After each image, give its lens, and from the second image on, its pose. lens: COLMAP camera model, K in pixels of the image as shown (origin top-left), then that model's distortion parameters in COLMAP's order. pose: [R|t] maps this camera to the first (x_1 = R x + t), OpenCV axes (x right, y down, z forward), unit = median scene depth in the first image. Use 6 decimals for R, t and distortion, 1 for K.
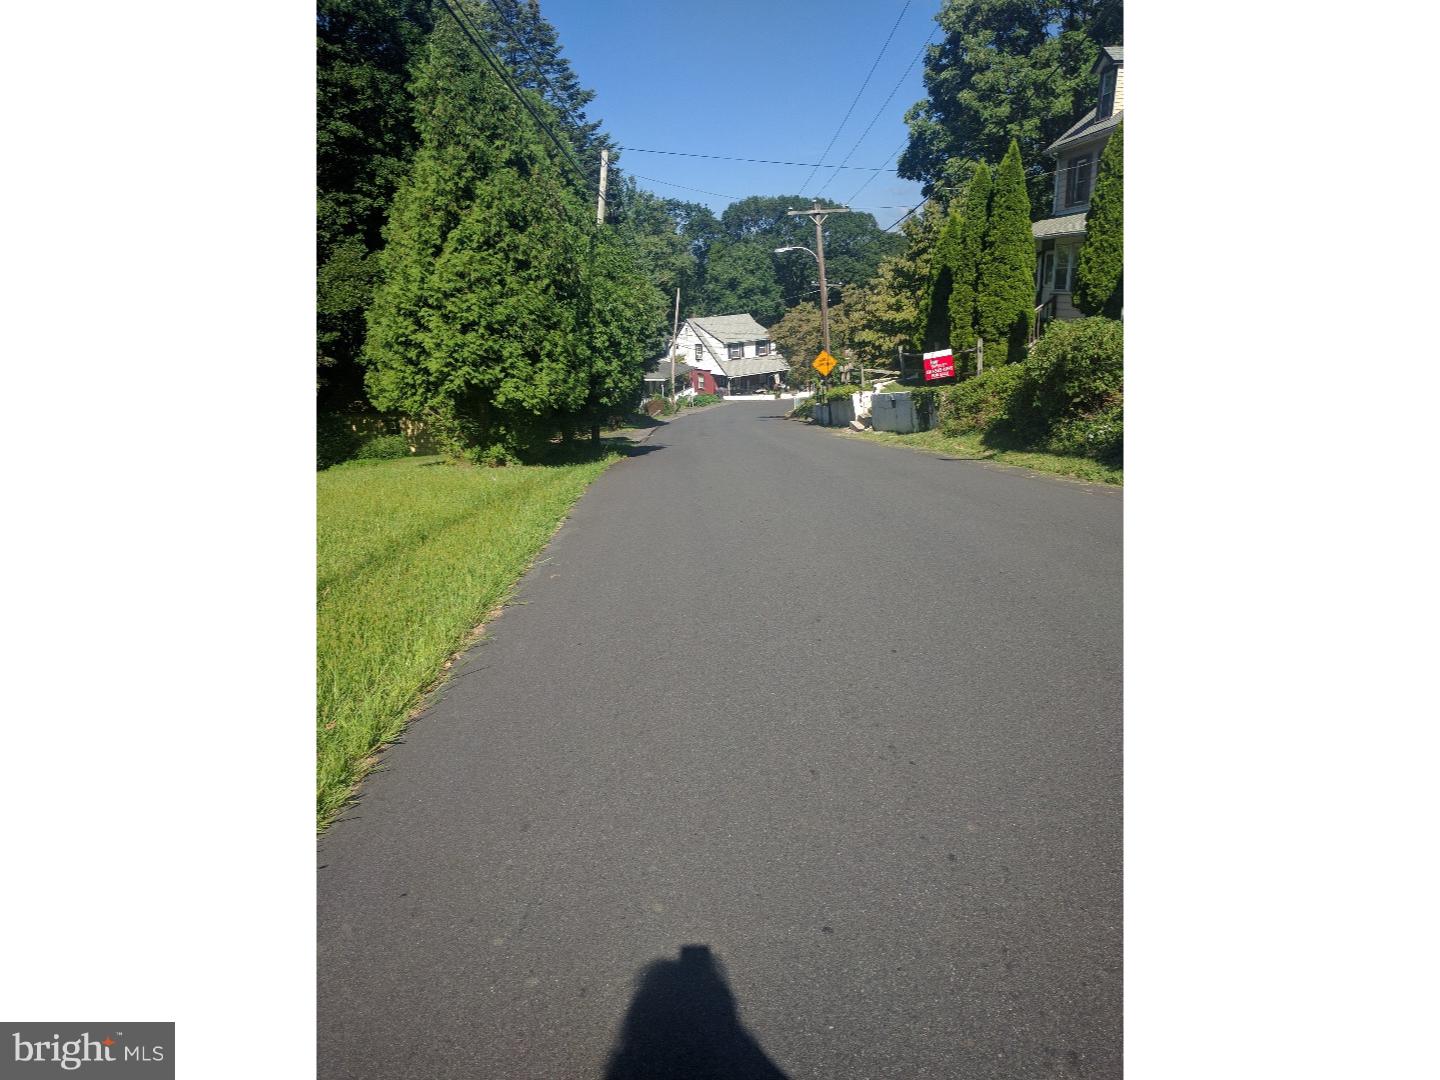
lens RADIAL K [[1089.3, 0, 726.0], [0, 1089.3, 524.9], [0, 0, 1]] dist [0.017081, 0.011806]
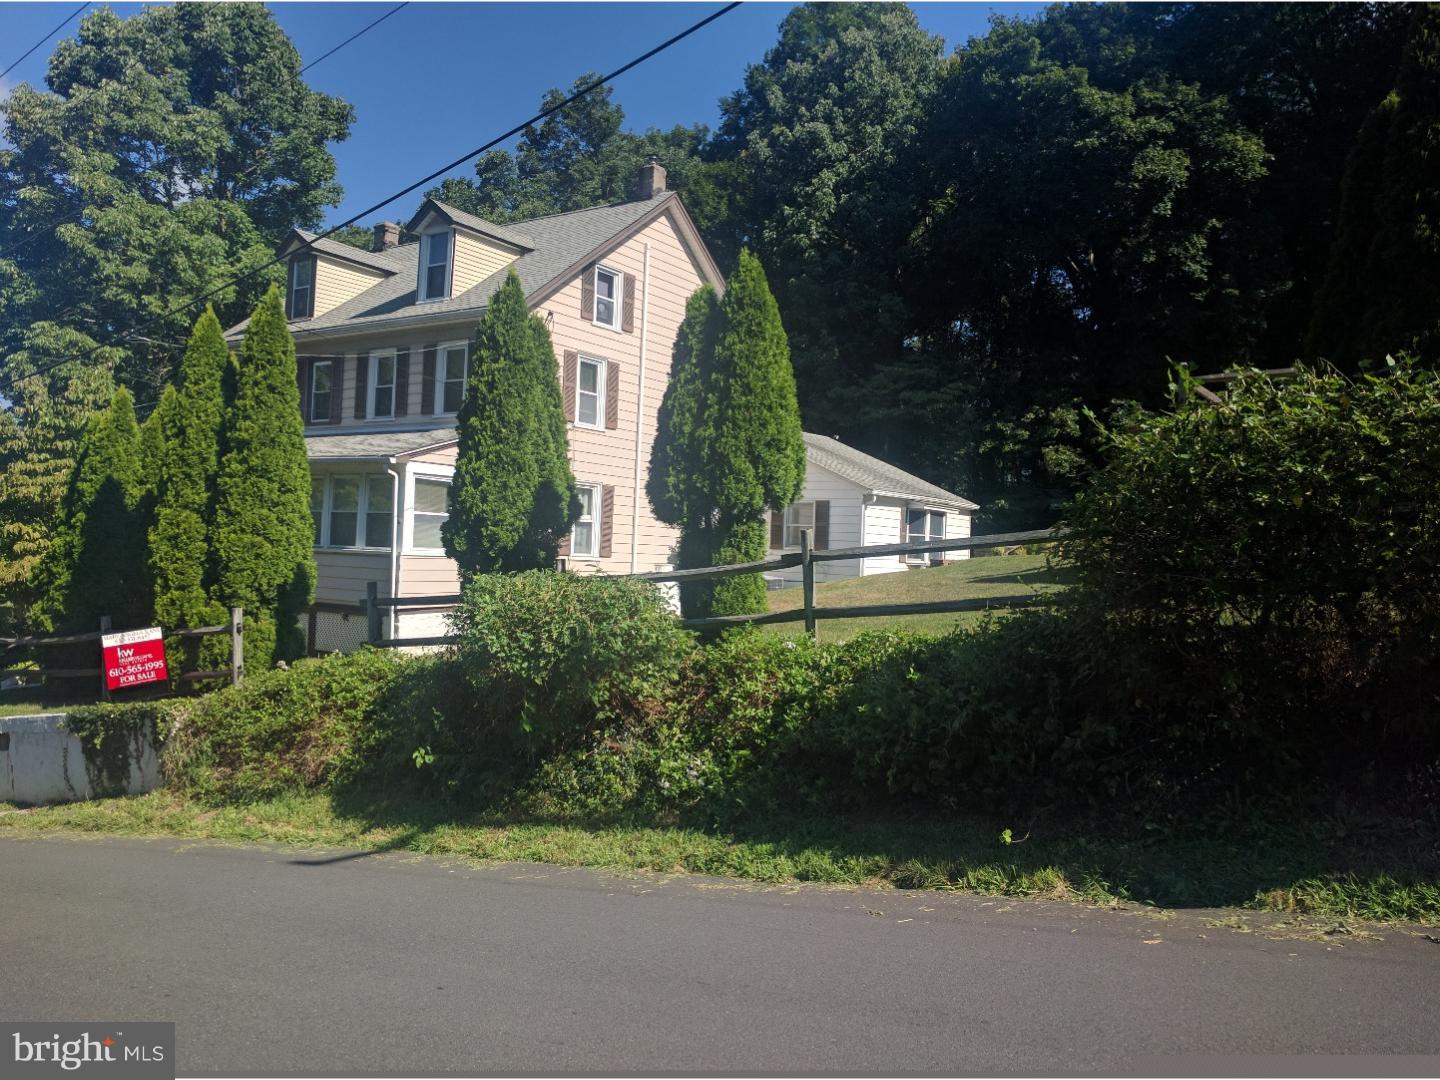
lens RADIAL K [[1089.3, 0, 726.0], [0, 1089.3, 524.9], [0, 0, 1]] dist [0.017081, 0.011806]
pose [[0.588430, 0.100993, 0.802216, -0.057266], [0.126837, 0.968355, -0.214944, -0.063610], [-0.798538, 0.228230, 0.556999, 0.491857]]
